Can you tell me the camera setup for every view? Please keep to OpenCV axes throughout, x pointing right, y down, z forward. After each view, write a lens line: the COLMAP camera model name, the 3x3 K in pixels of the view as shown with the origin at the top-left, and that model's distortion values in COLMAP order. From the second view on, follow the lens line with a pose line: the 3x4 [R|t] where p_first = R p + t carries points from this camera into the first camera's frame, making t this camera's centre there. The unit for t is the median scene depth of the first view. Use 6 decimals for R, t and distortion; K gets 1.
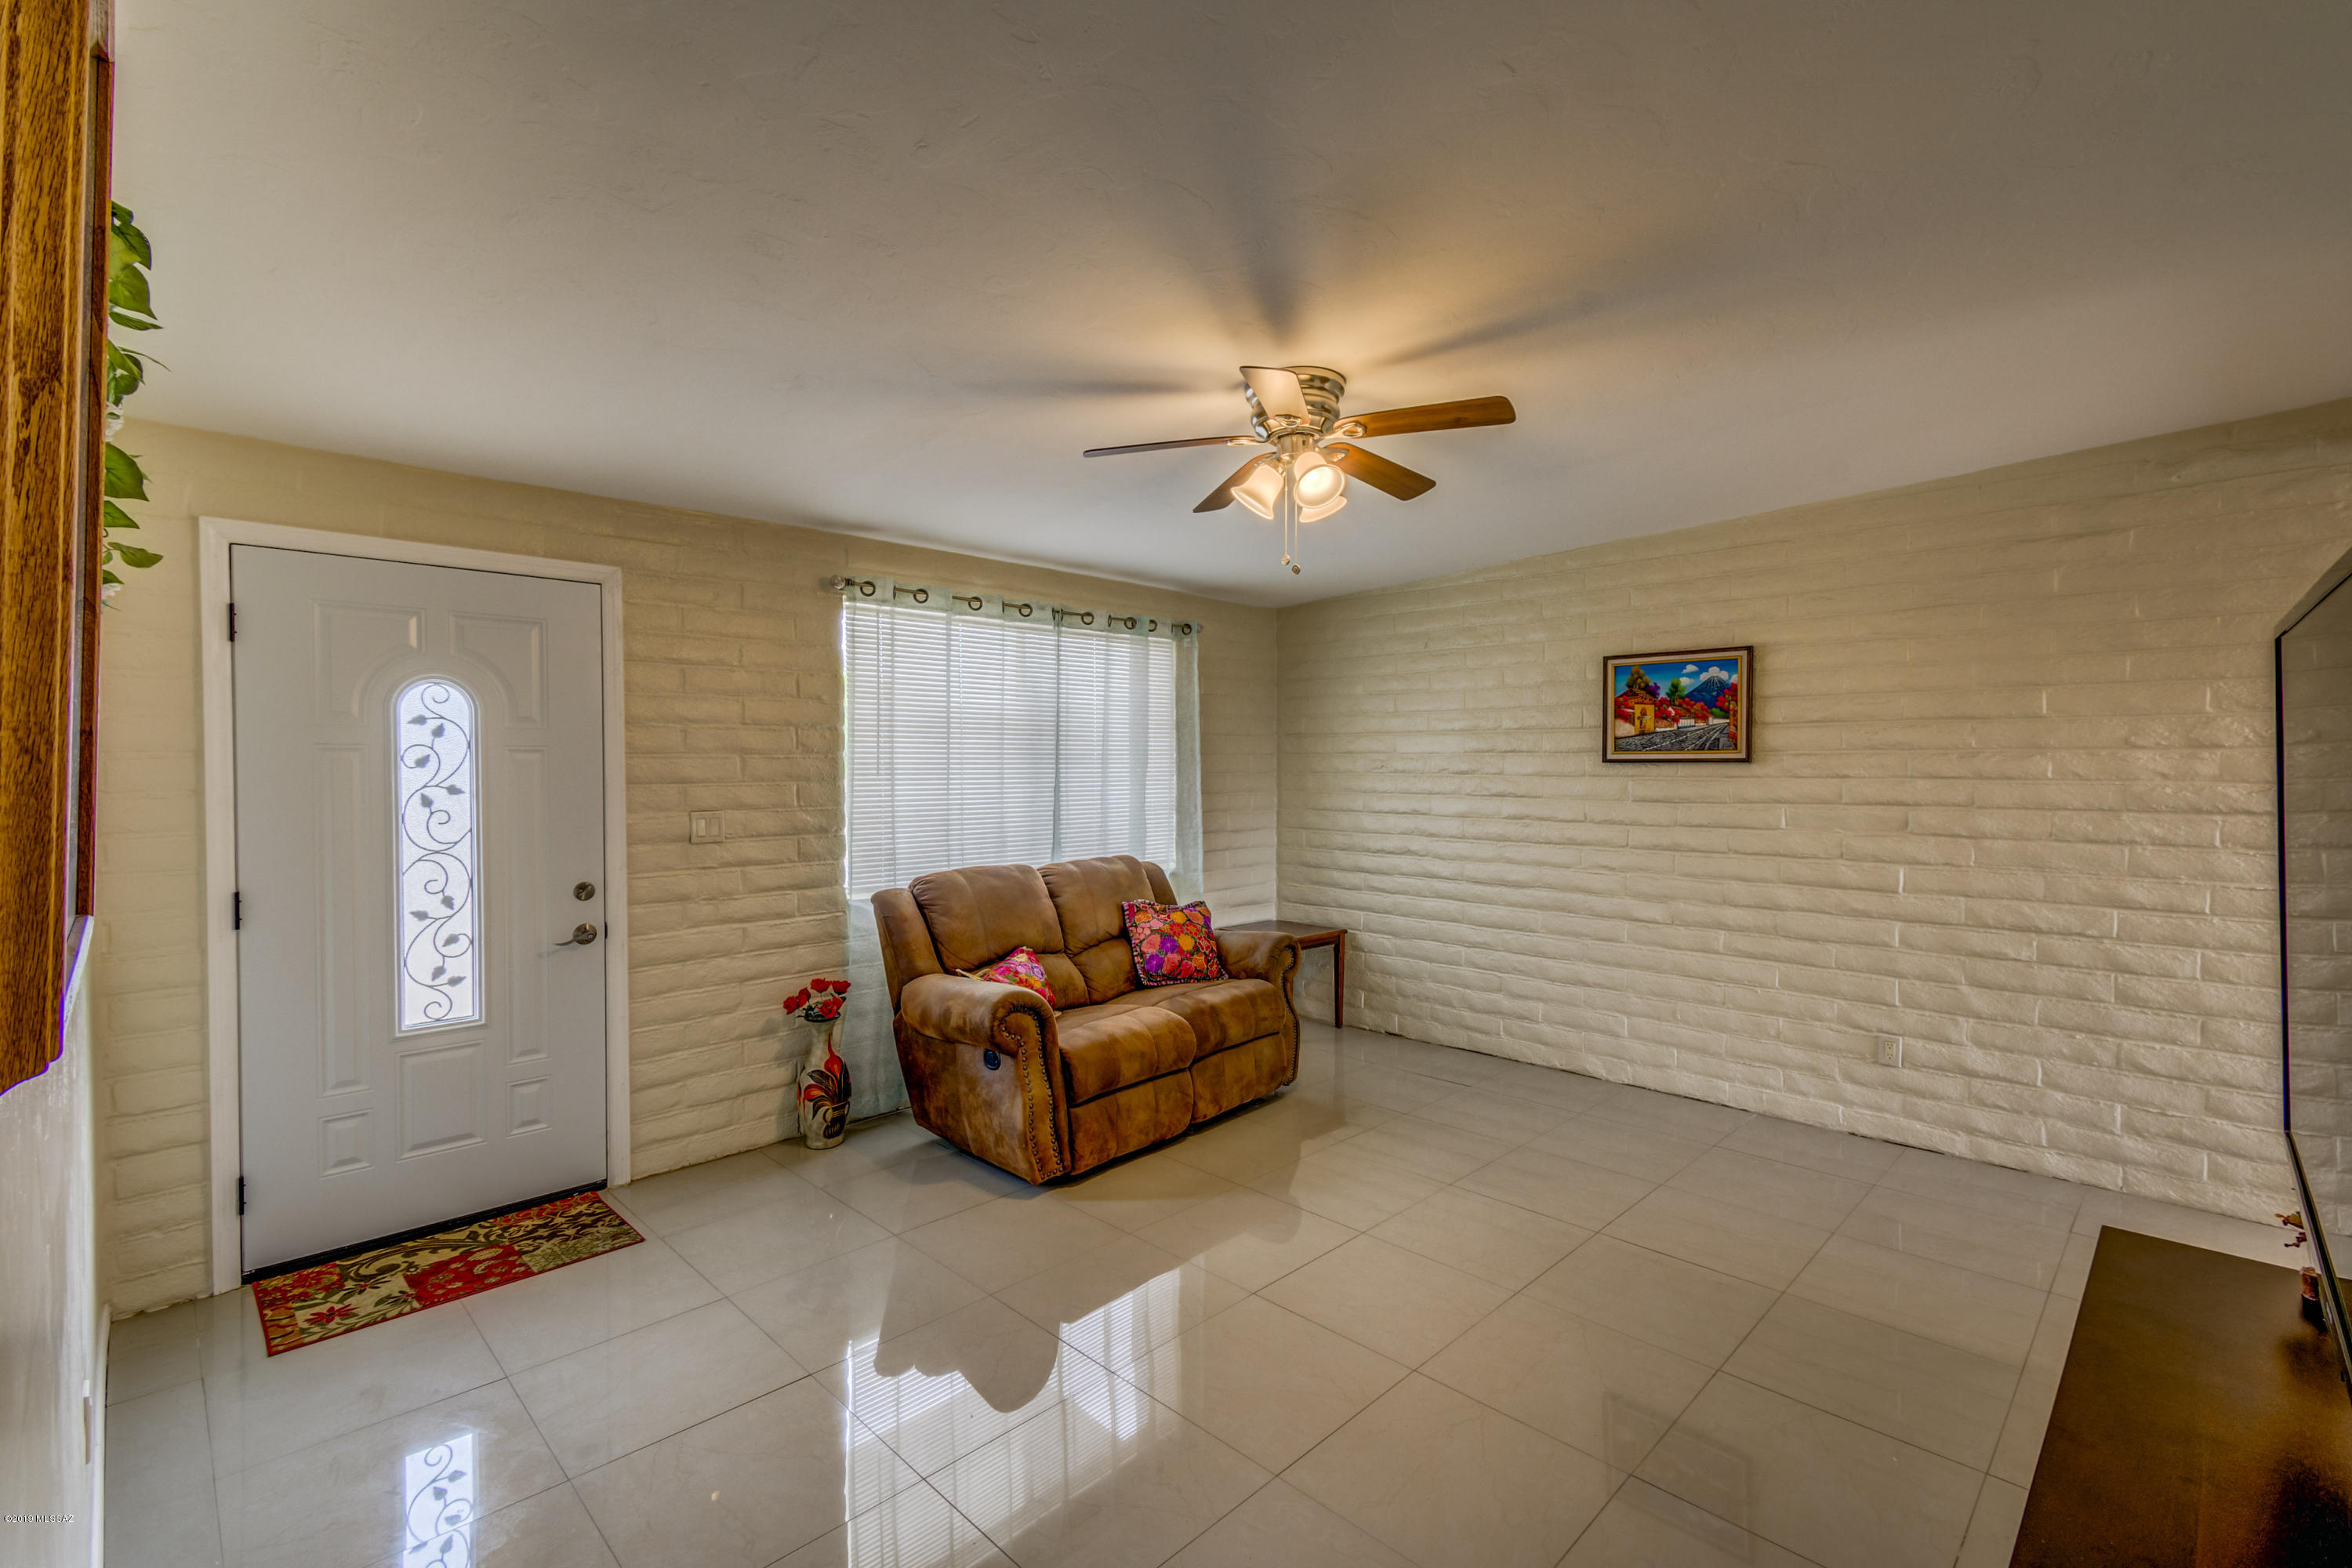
lens RADIAL K [[1036.8, 0, 1193.2], [0, 1036.8, 771.3], [0, 0, 1]] dist [0.019649, -0.007536]
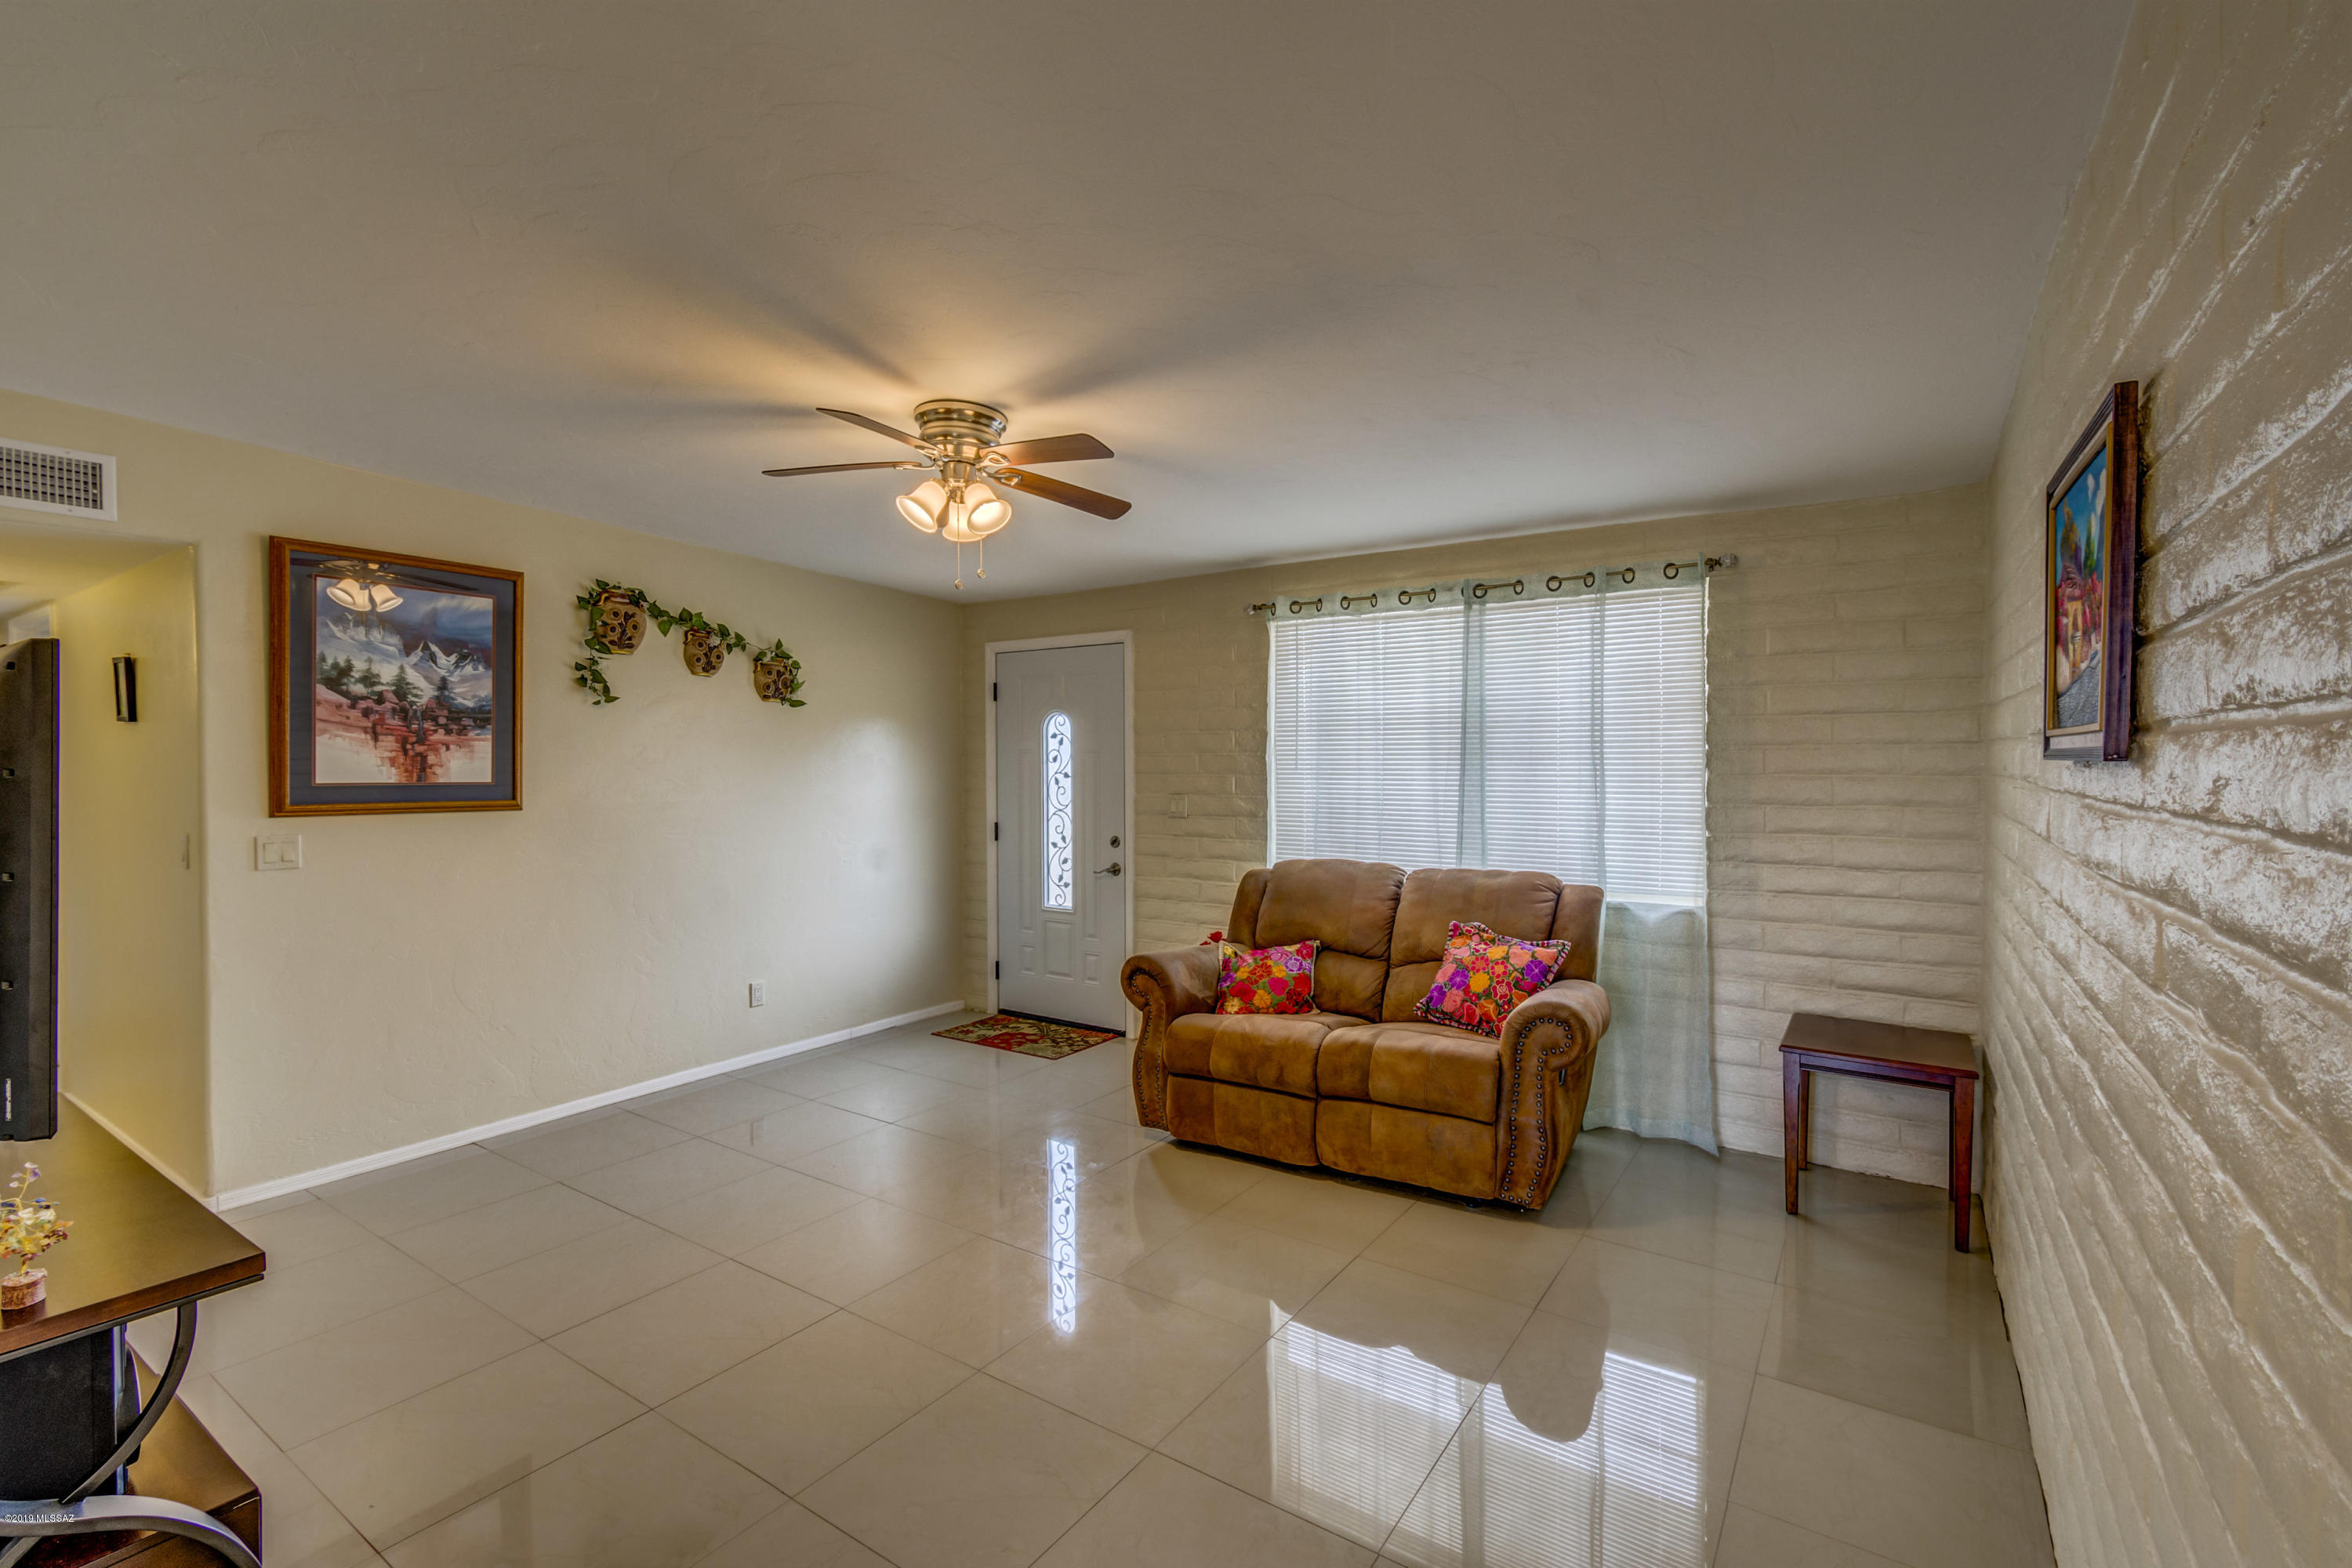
lens RADIAL K [[1036.8, 0, 1176.6], [0, 1036.8, 777.9], [0, 0, 1]] dist [0.019649, -0.007536]
pose [[0.173419, 0.009001, -0.984807, 1.039091], [-0.013451, 0.999887, 0.006770, 0.008273], [0.984756, 0.012073, 0.173521, 0.890002]]
